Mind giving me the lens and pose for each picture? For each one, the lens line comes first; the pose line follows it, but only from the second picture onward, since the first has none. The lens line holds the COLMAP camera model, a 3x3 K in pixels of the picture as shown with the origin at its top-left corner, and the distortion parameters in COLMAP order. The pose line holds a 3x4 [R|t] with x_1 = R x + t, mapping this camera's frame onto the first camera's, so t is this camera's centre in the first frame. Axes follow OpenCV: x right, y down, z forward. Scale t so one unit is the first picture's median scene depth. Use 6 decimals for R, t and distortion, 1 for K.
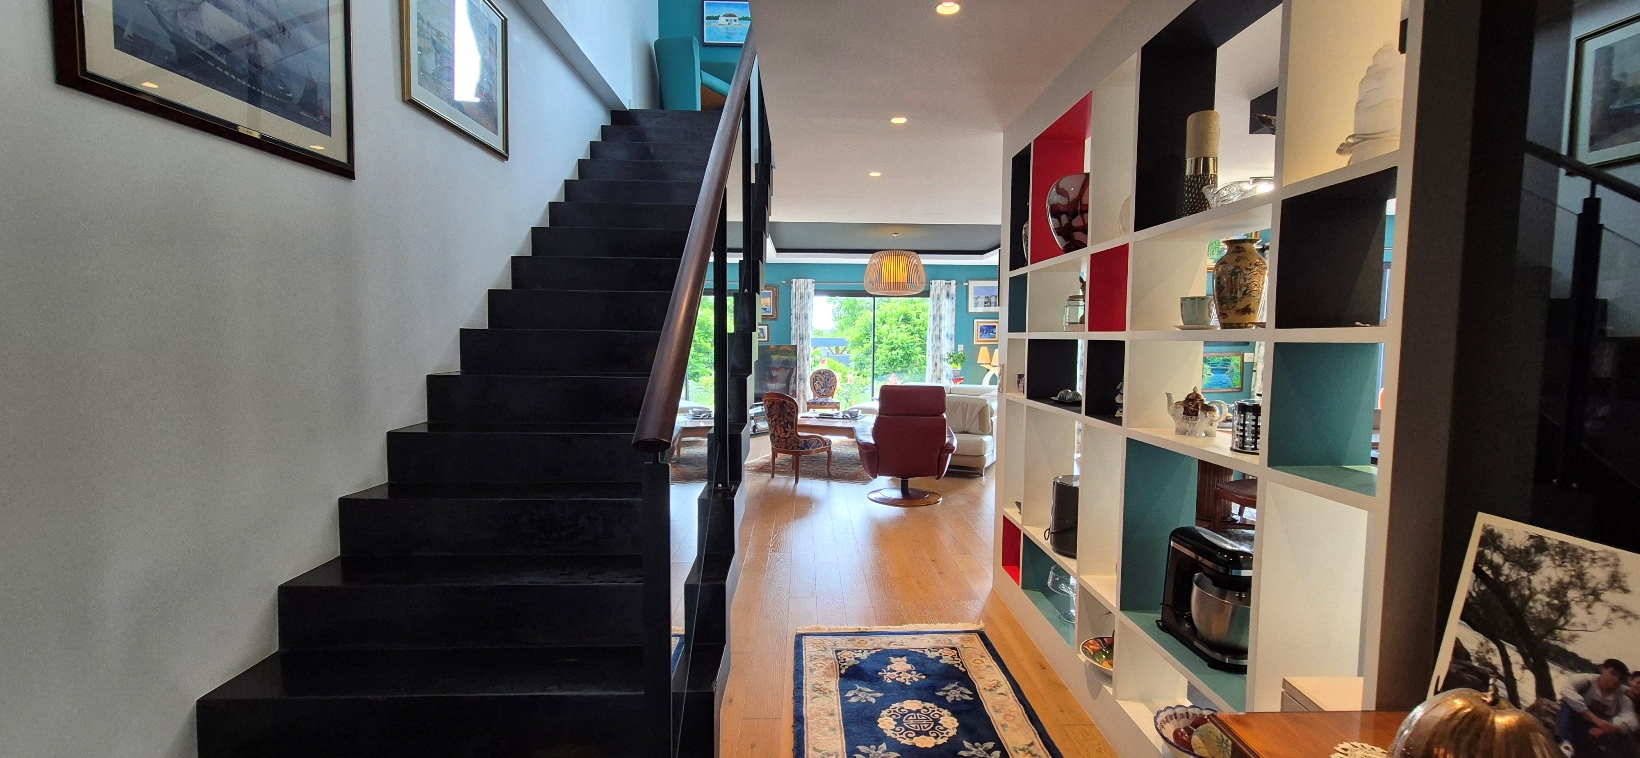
lens RADIAL K [[672.2, 0, 830.1], [0, 672.2, 383.0], [0, 0, 1]] dist [-0.001617, -0.001602]
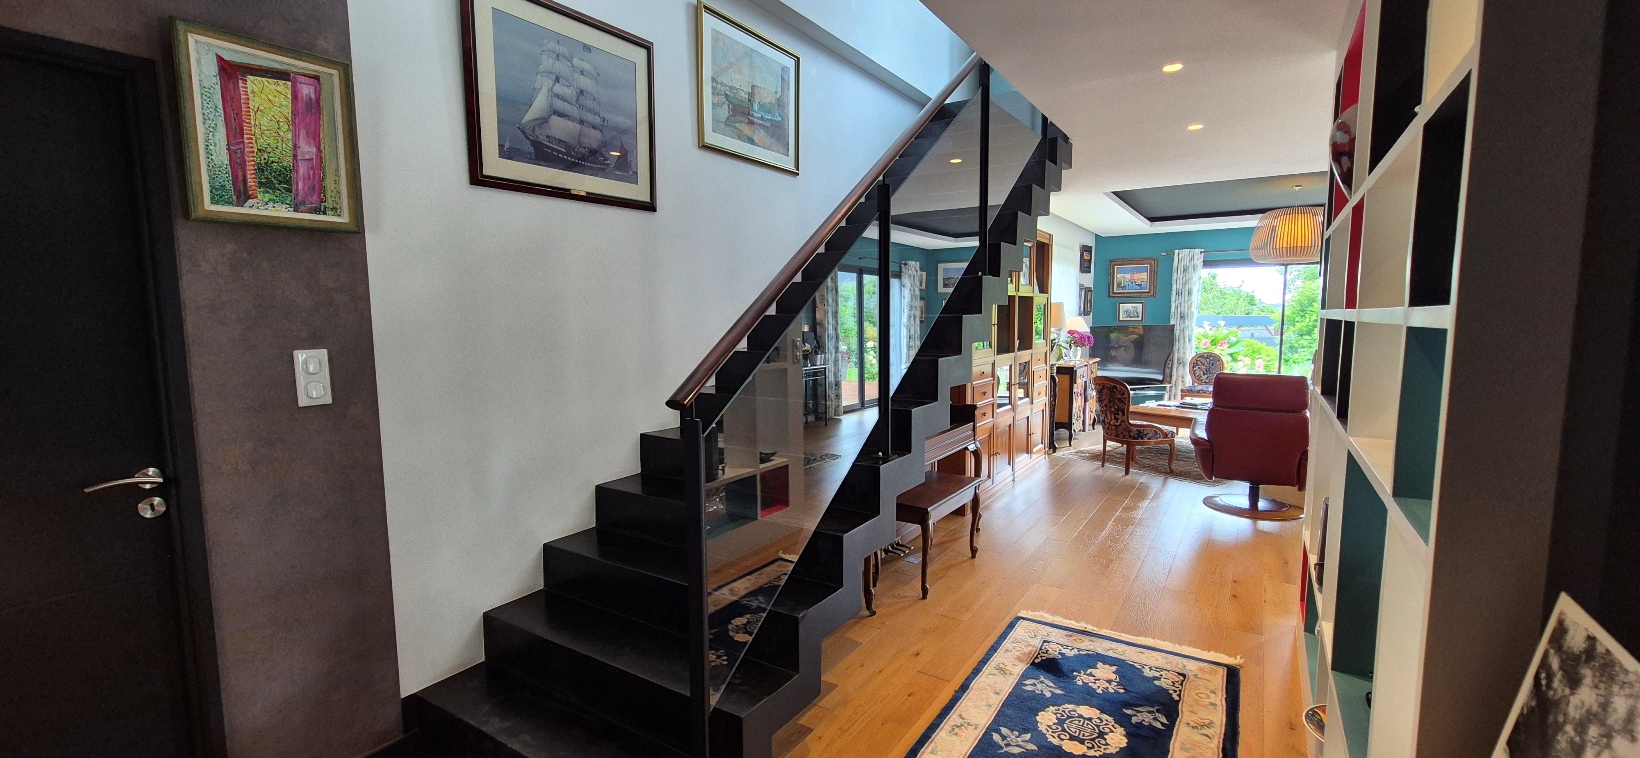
lens RADIAL K [[672.2, 0, 829.1], [0, 672.2, 383.1], [0, 0, 1]] dist [-0.001617, -0.001602]
pose [[0.817200, 0.045182, -0.574580, 0.292039], [-0.027496, 0.998844, 0.039437, -0.005032], [0.575698, -0.016429, 0.817498, 0.028384]]
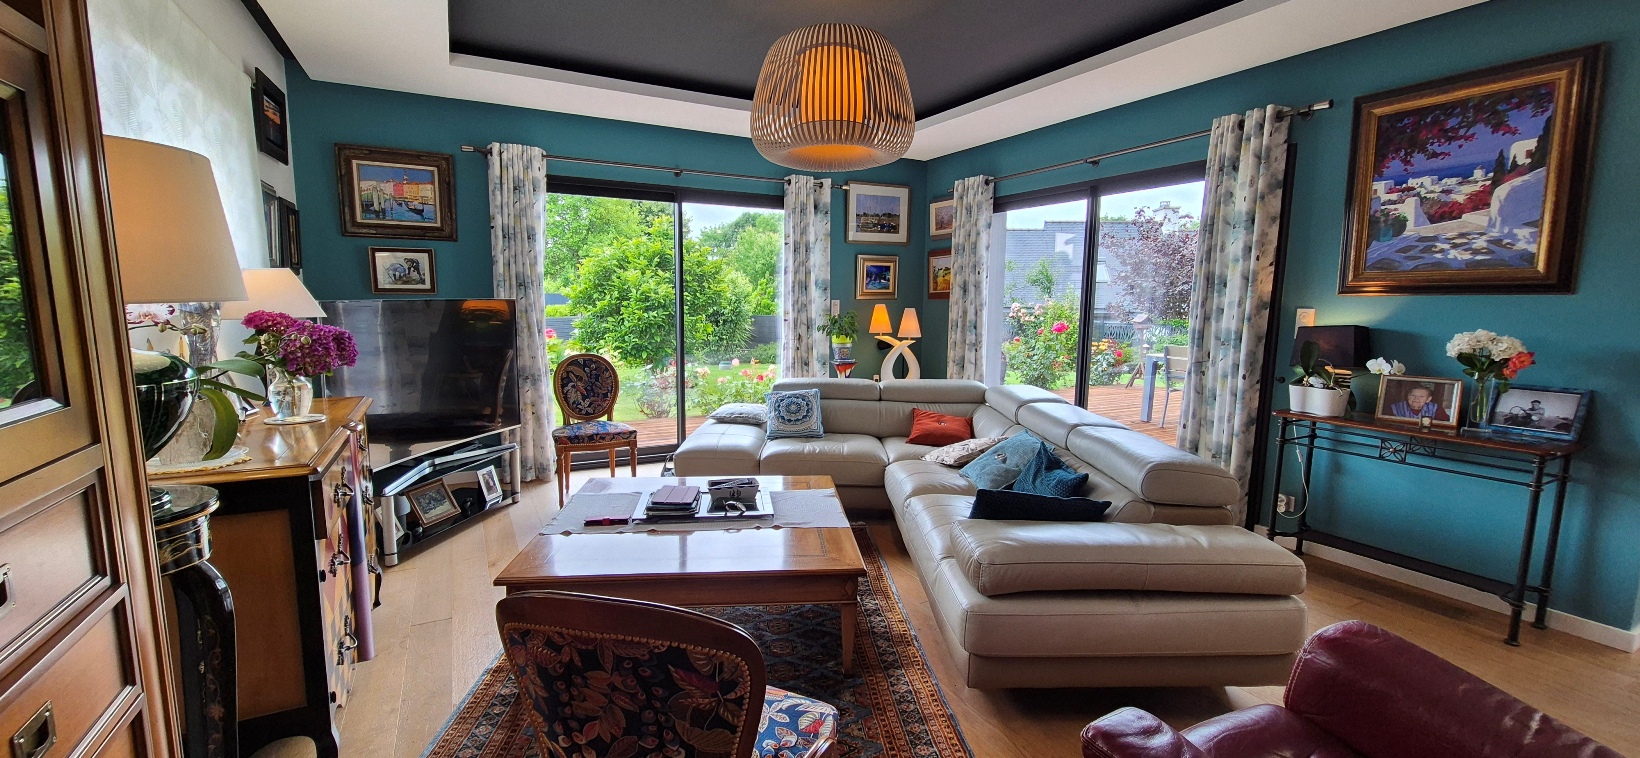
lens RADIAL K [[672.2, 0, 825.5], [0, 672.2, 386.0], [0, 0, 1]] dist [-0.001617, -0.001602]
pose [[0.897406, -0.052776, 0.438038, -0.199011], [0.024346, 0.997231, 0.070273, -0.086767], [-0.440534, -0.052399, 0.896206, 1.709653]]
